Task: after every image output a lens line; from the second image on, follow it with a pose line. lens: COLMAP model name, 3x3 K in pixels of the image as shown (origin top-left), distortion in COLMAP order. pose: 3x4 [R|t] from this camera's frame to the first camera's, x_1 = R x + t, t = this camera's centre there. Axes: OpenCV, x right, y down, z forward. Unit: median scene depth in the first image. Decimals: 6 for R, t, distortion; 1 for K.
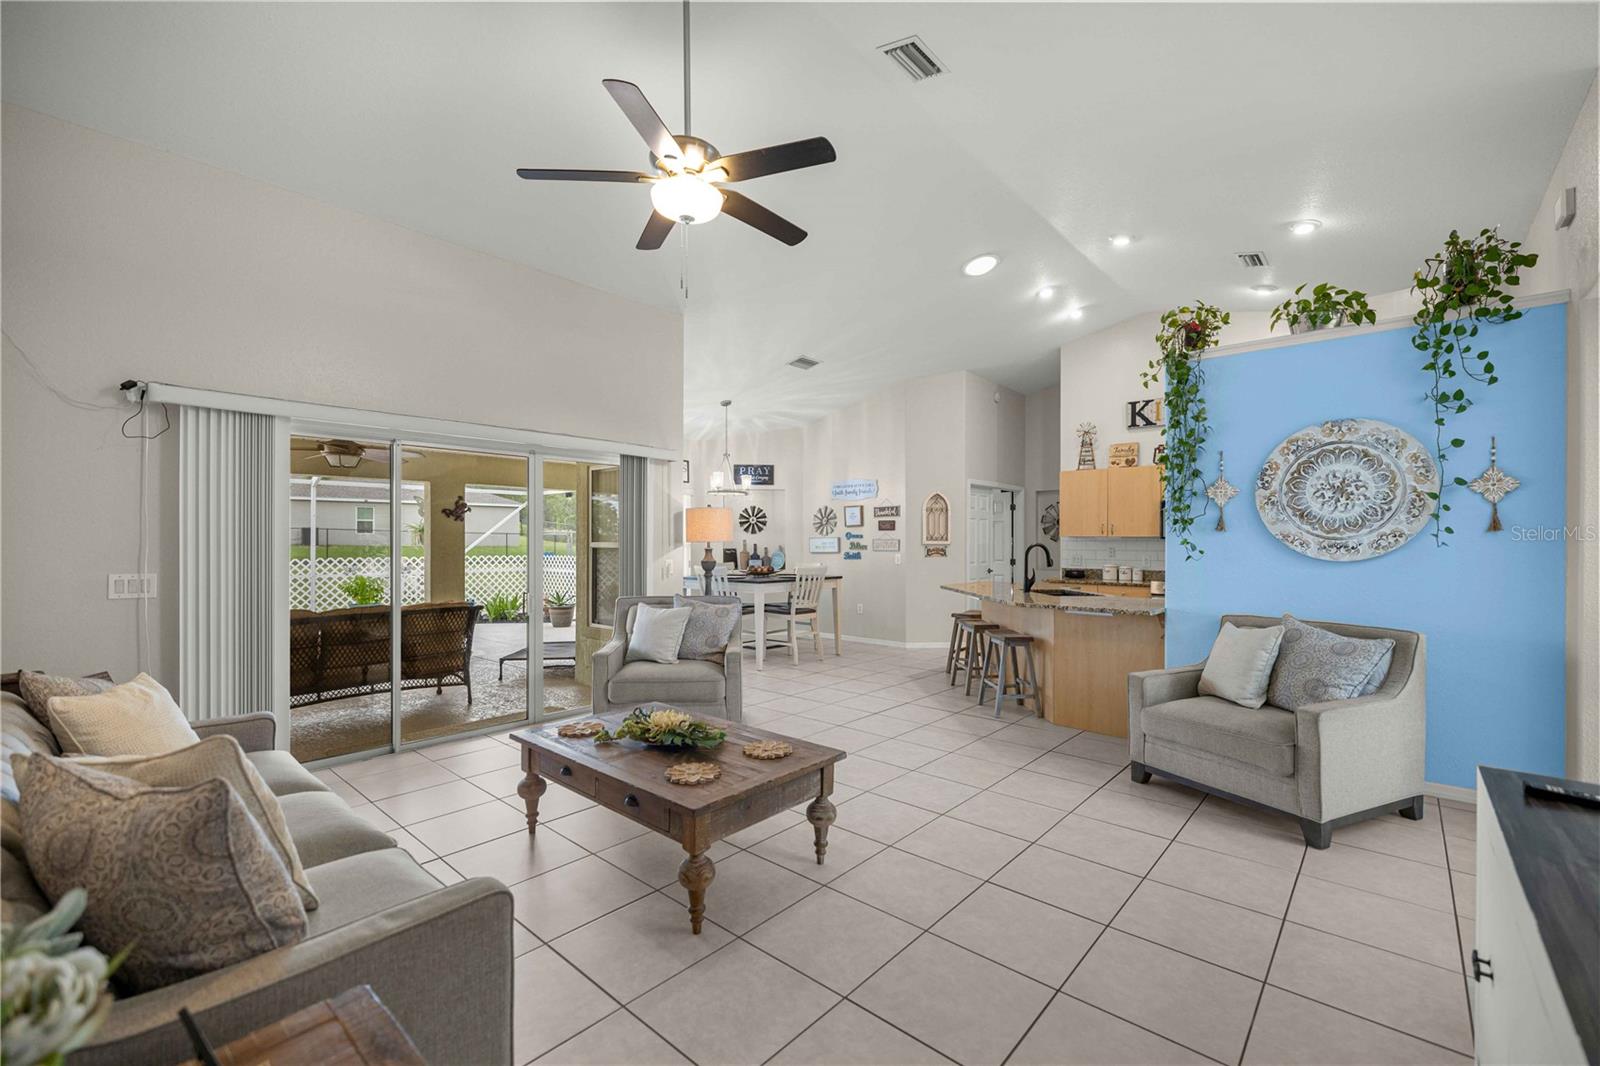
lens RADIAL K [[670.6, 0, 791.0], [0, 670.6, 541.3], [0, 0, 1]] dist [0.001080, -0.000001]
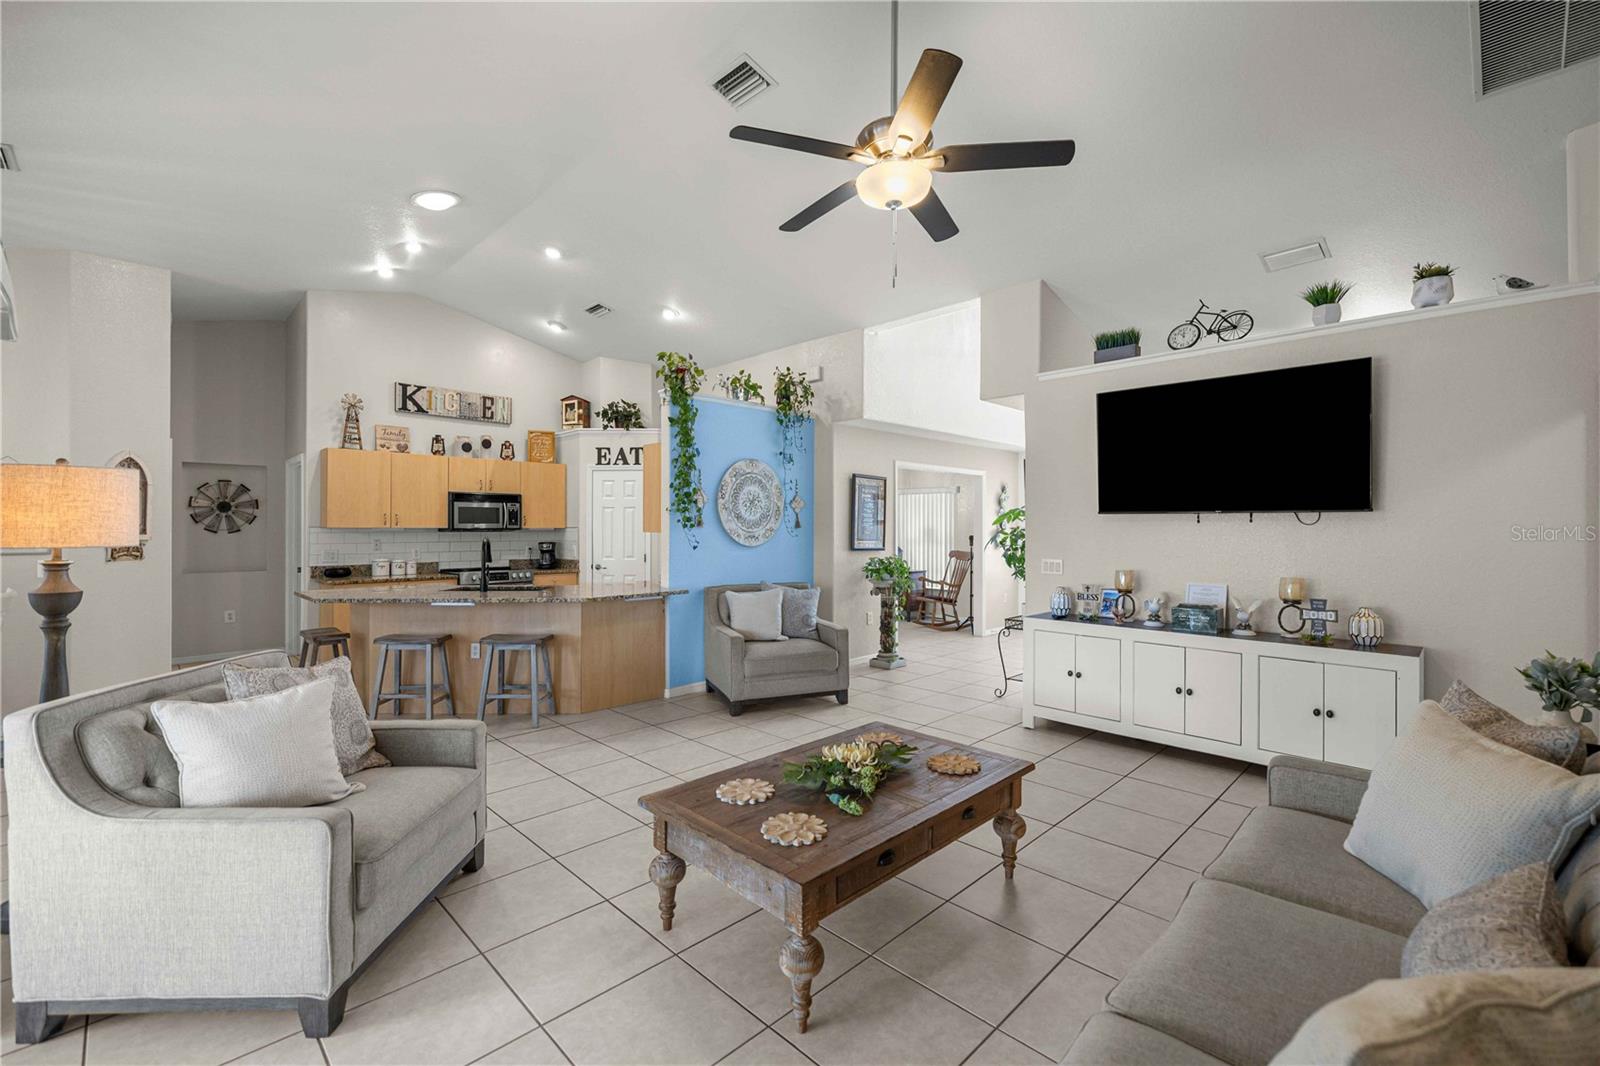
lens RADIAL K [[682.6, 0, 800.0], [0, 682.6, 533.0], [0, 0, 1]] dist [0.000244, -0.000111]
pose [[0.046526, -0.011261, 0.998854, -0.629035], [0.000005, 0.999936, 0.011273, -0.015787], [-0.998917, -0.000519, 0.046523, 0.610824]]
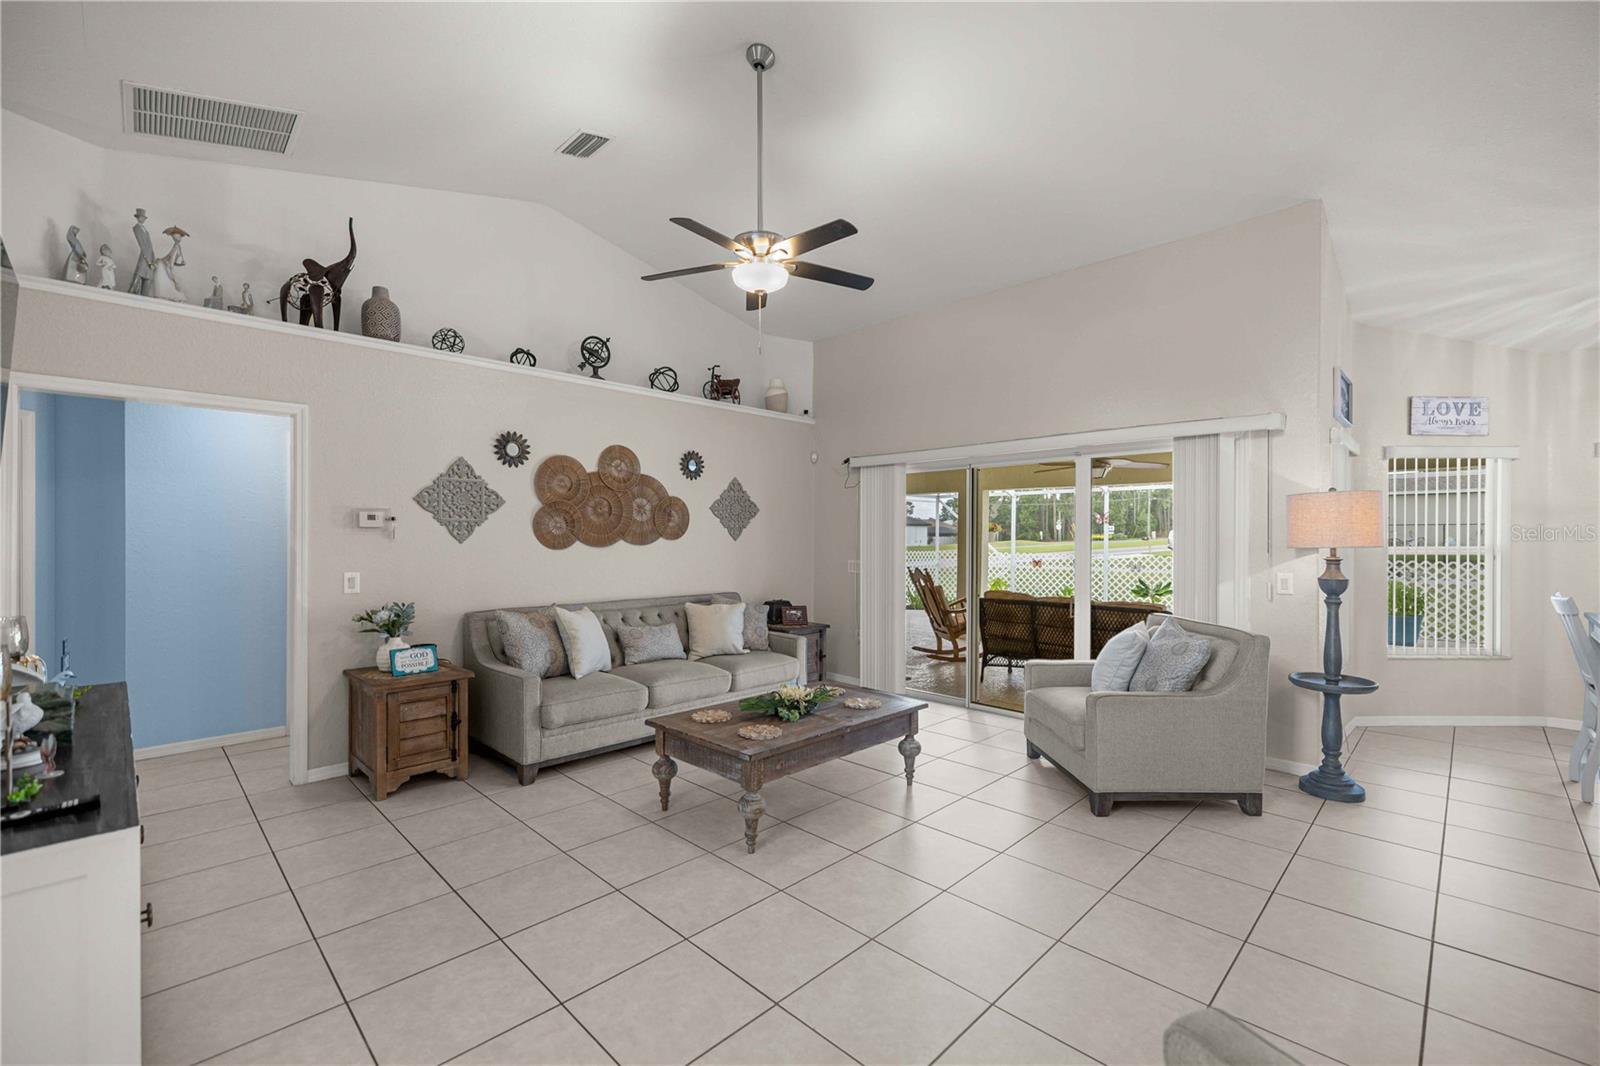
lens RADIAL K [[682.6, 0, 800.0], [0, 682.6, 533.0], [0, 0, 1]] dist [0.000244, -0.000111]
pose [[-0.039706, -0.001328, -0.999211, 0.625968], [-0.001573, 0.999998, -0.001267, -0.013577], [0.999210, 0.001521, -0.039708, 0.626608]]
